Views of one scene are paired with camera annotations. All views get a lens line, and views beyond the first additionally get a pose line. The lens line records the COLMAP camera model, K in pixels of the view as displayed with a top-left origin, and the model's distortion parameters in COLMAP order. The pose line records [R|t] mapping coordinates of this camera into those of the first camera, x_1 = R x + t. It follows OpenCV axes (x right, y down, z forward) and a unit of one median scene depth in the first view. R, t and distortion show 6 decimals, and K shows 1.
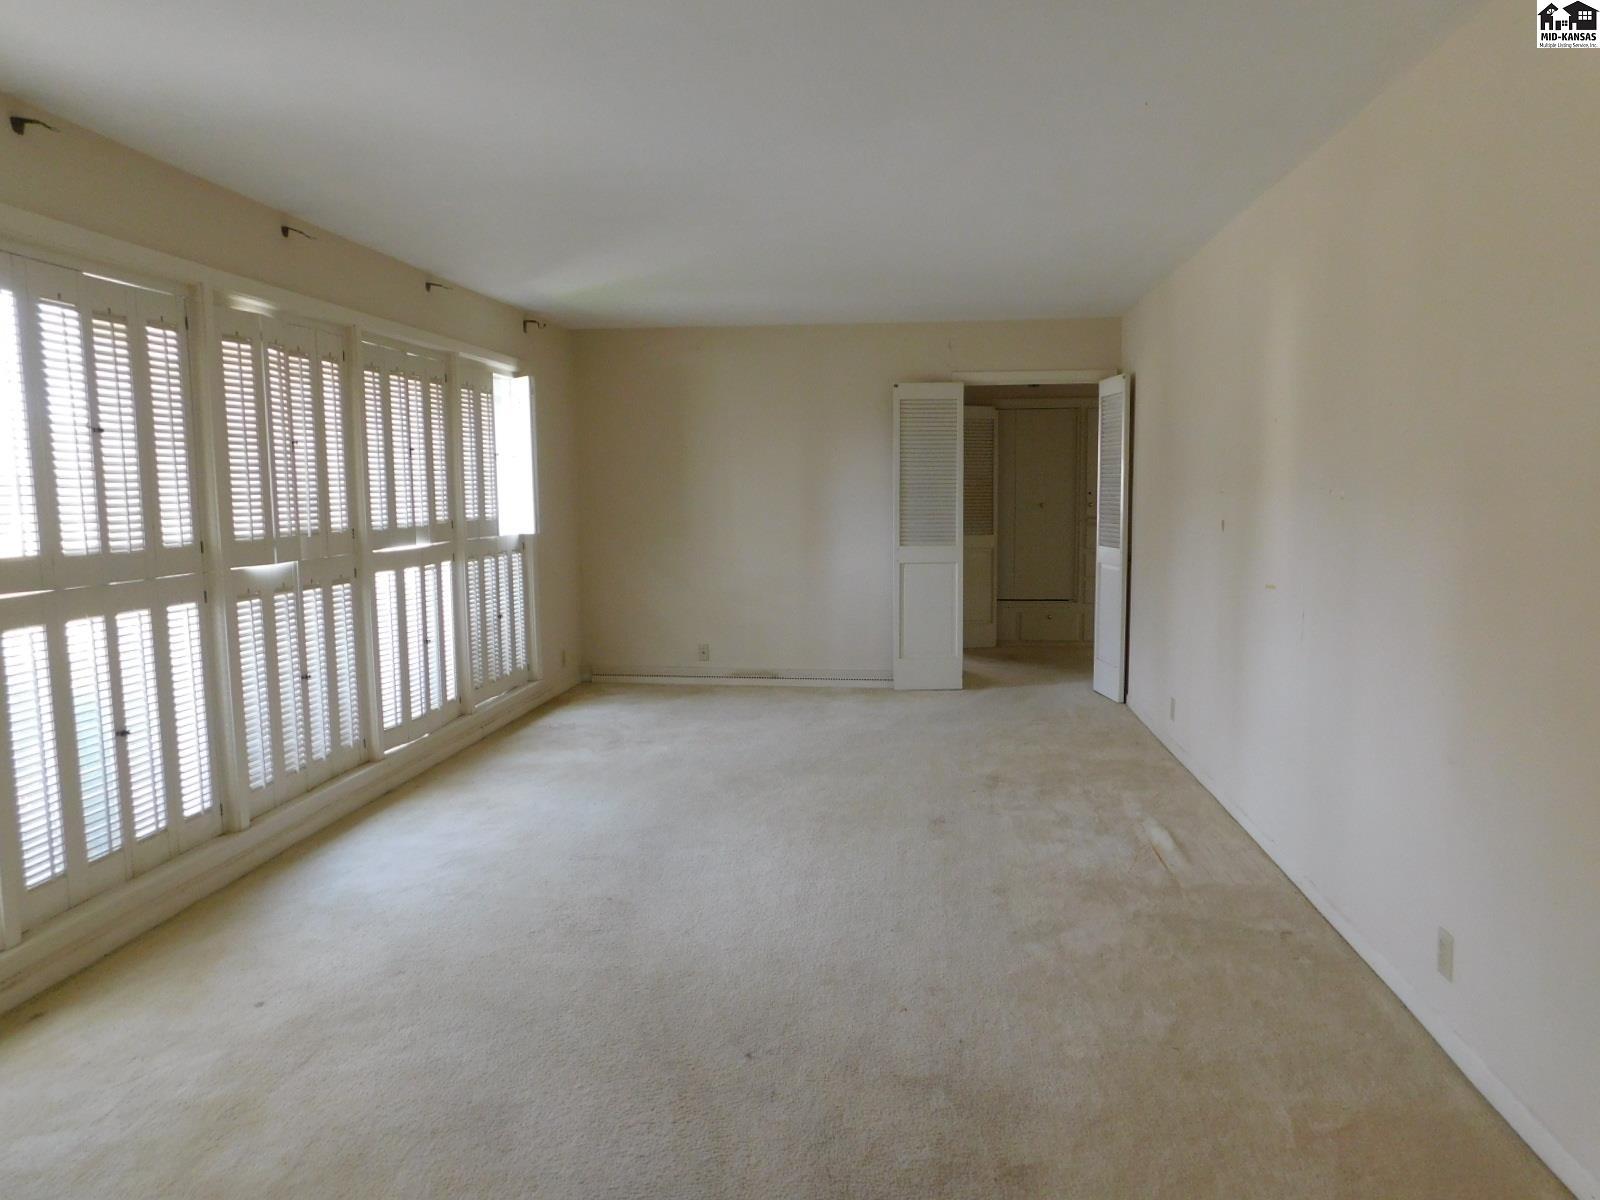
lens RADIAL K [[1074.6, 0, 799.3], [0, 1074.6, 598.0], [0, 0, 1]] dist [-0.054892, 0.049741]
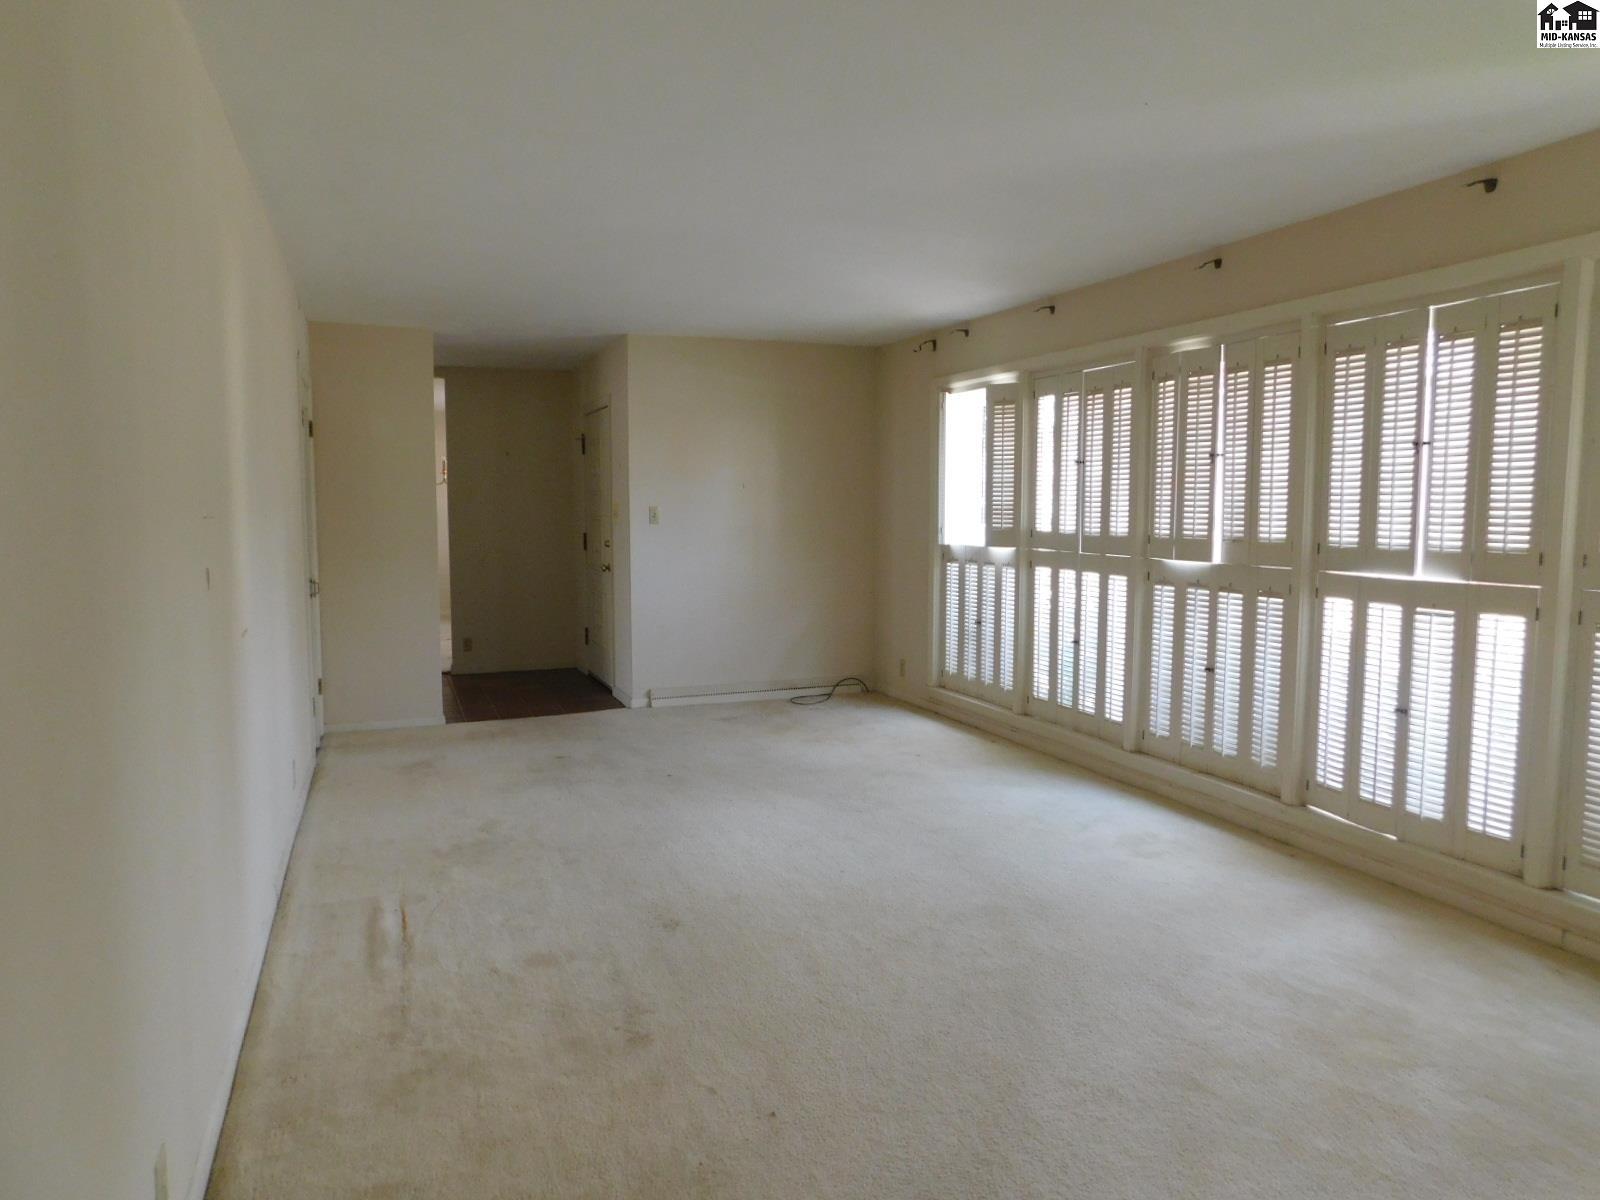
lens RADIAL K [[1074.6, 0, 799.7], [0, 1074.6, 601.3], [0, 0, 1]] dist [-0.054892, 0.049741]
pose [[-0.883609, 0.050565, -0.465488, 0.455844], [-0.043244, 0.981090, 0.188661, -0.201423], [0.466225, 0.186832, -0.864713, 1.914920]]
